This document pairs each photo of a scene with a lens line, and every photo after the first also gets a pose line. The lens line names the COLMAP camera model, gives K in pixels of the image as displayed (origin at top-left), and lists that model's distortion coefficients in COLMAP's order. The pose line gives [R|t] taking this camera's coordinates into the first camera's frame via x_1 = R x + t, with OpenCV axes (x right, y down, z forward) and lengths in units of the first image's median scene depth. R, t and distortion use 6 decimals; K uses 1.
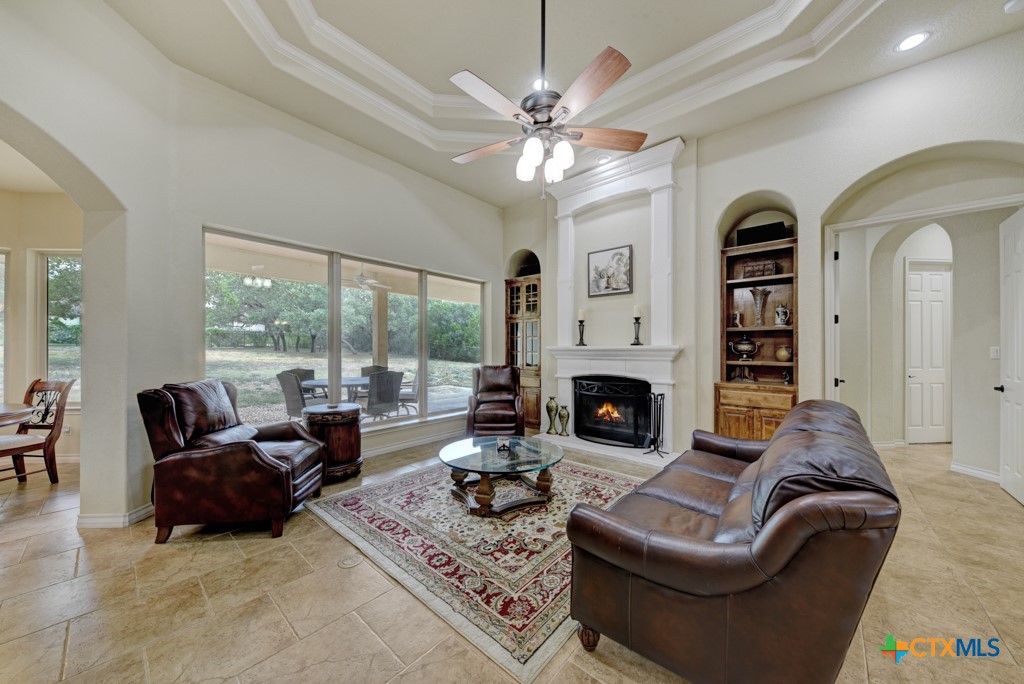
lens RADIAL K [[352.9, 0, 508.8], [0, 352.9, 345.0], [0, 0, 1]] dist [-0.000147, -0.000023]
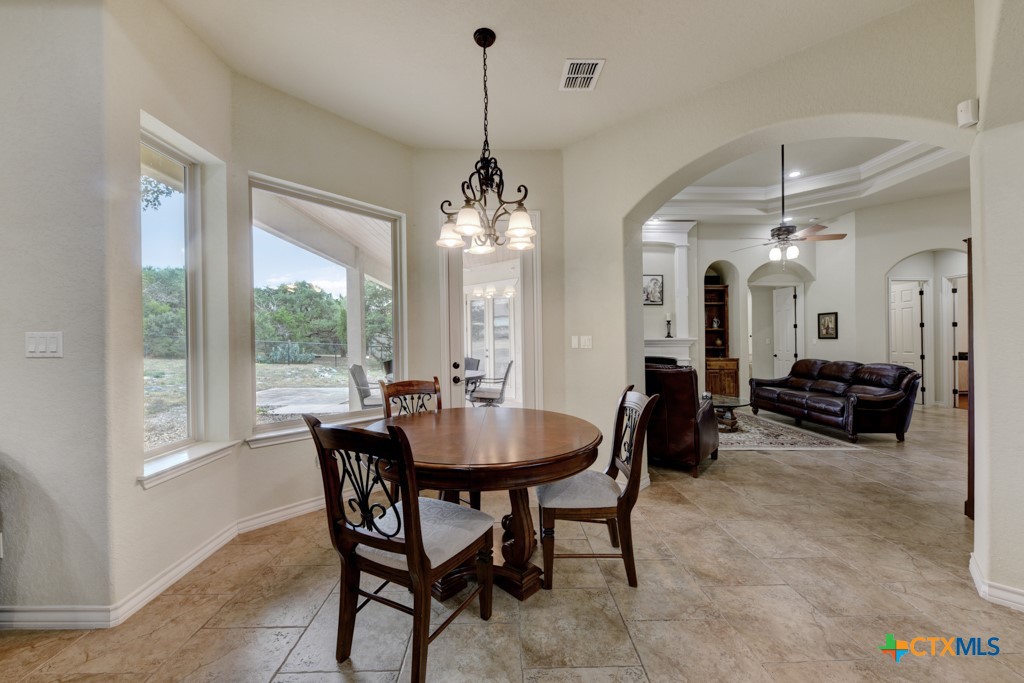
lens RADIAL K [[376.2, 0, 510.4], [0, 376.2, 336.3], [0, 0, 1]] dist [-0.000847, -0.000145]
pose [[0.737924, 0.006375, 0.674854, -1.393183], [-0.006718, 0.999975, -0.002100, 0.003463], [-0.674851, -0.002984, 0.737948, 0.213668]]
